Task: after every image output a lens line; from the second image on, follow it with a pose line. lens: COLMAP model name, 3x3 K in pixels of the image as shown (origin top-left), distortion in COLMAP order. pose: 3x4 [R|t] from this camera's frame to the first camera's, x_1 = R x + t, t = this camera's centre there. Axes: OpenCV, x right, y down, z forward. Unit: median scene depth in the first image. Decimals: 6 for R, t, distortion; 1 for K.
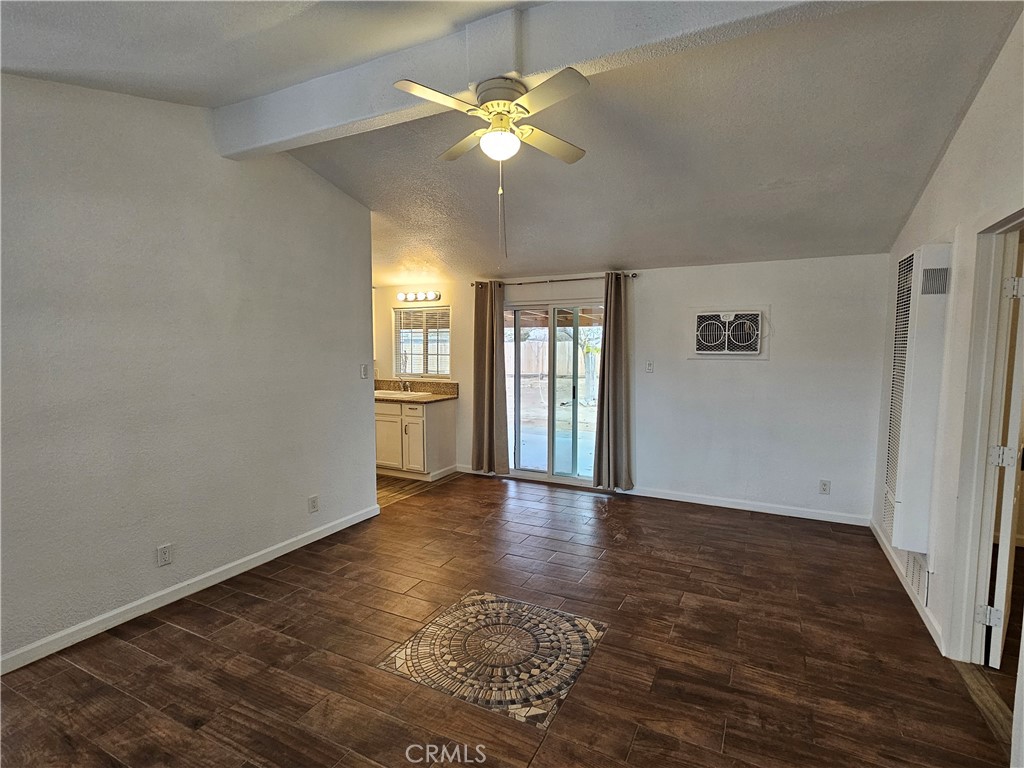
lens RADIAL K [[428.1, 0, 512.0], [0, 428.1, 384.0], [0, 0, 1]] dist [0.001037, -0.000512]
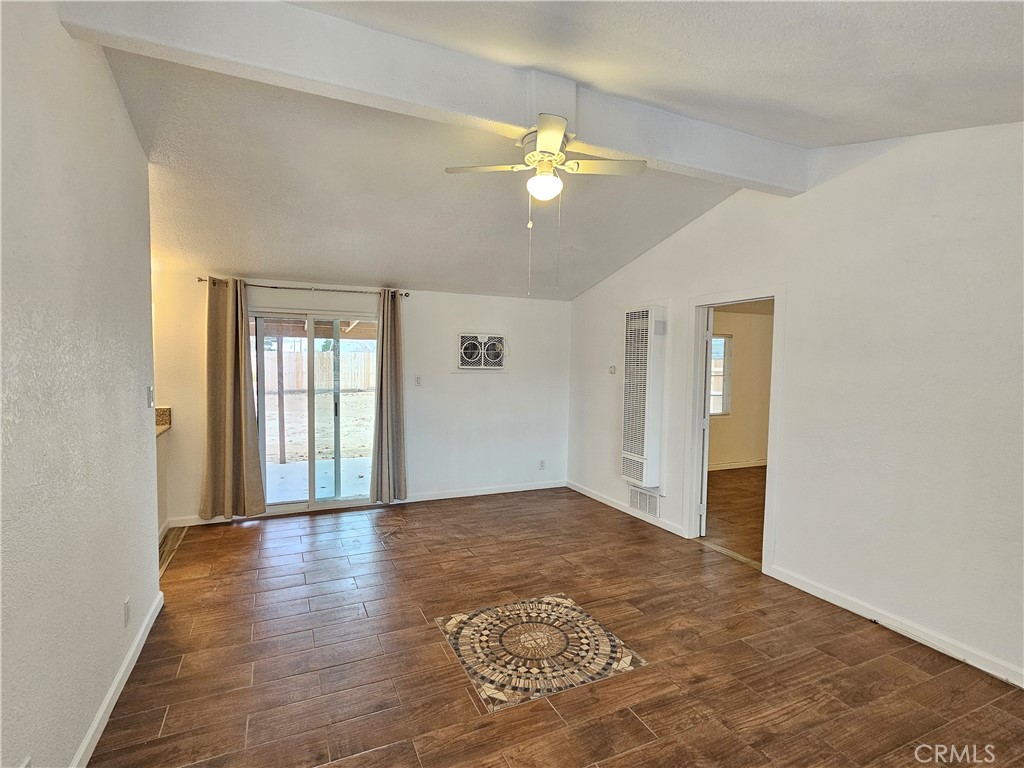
lens RADIAL K [[417.1, 0, 512.0], [0, 417.1, 384.0], [0, 0, 1]] dist [0.001340, 0.000944]
pose [[0.716141, -0.027329, 0.697420, -0.265253], [0.047620, 0.998818, -0.009759, -0.010038], [-0.696329, 0.040200, 0.716596, 0.087746]]
